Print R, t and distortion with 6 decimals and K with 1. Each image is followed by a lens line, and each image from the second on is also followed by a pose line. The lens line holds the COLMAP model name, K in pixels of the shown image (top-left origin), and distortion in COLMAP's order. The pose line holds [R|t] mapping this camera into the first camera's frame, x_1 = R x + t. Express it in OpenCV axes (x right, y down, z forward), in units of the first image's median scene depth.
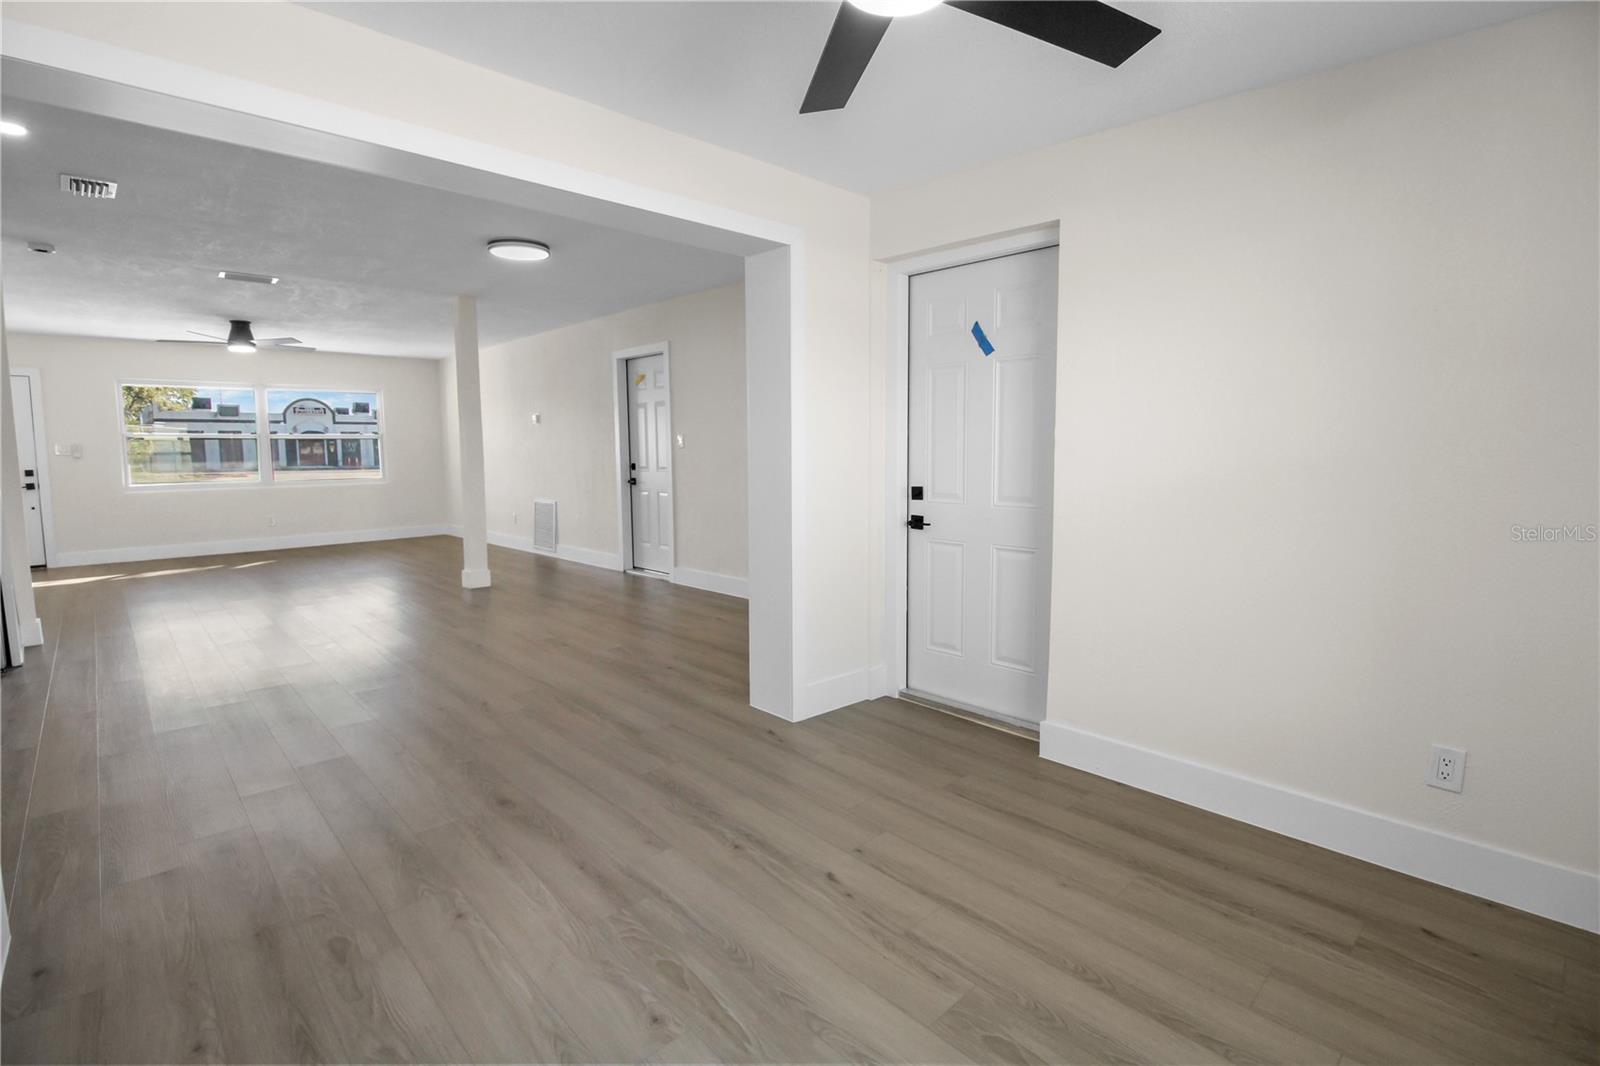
lens RADIAL K [[765.0, 0, 779.7], [0, 765.0, 523.8], [0, 0, 1]] dist [-0.006099, -0.004685]
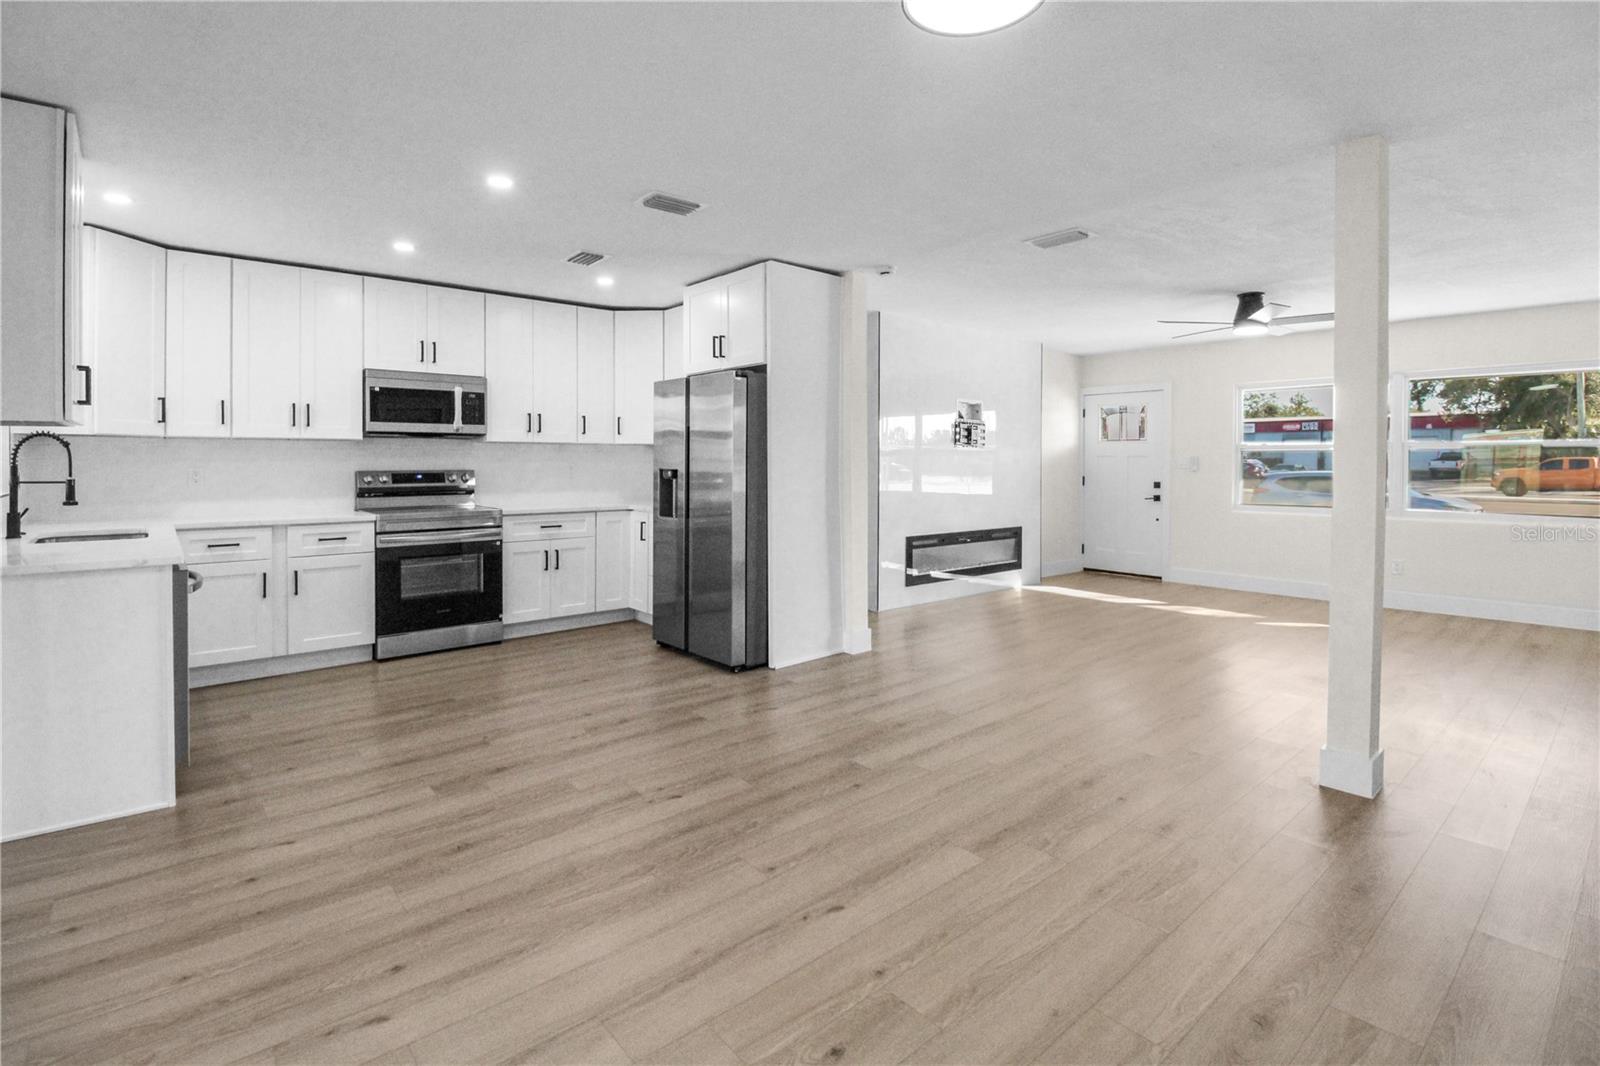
lens RADIAL K [[765.0, 0, 811.9], [0, 765.0, 463.4], [0, 0, 1]] dist [-0.006099, -0.004685]
pose [[-0.031219, 0.009568, -0.999467, 0.100446], [-0.097192, 0.995186, 0.012563, -0.139671], [0.994776, 0.097533, -0.030138, 1.247161]]
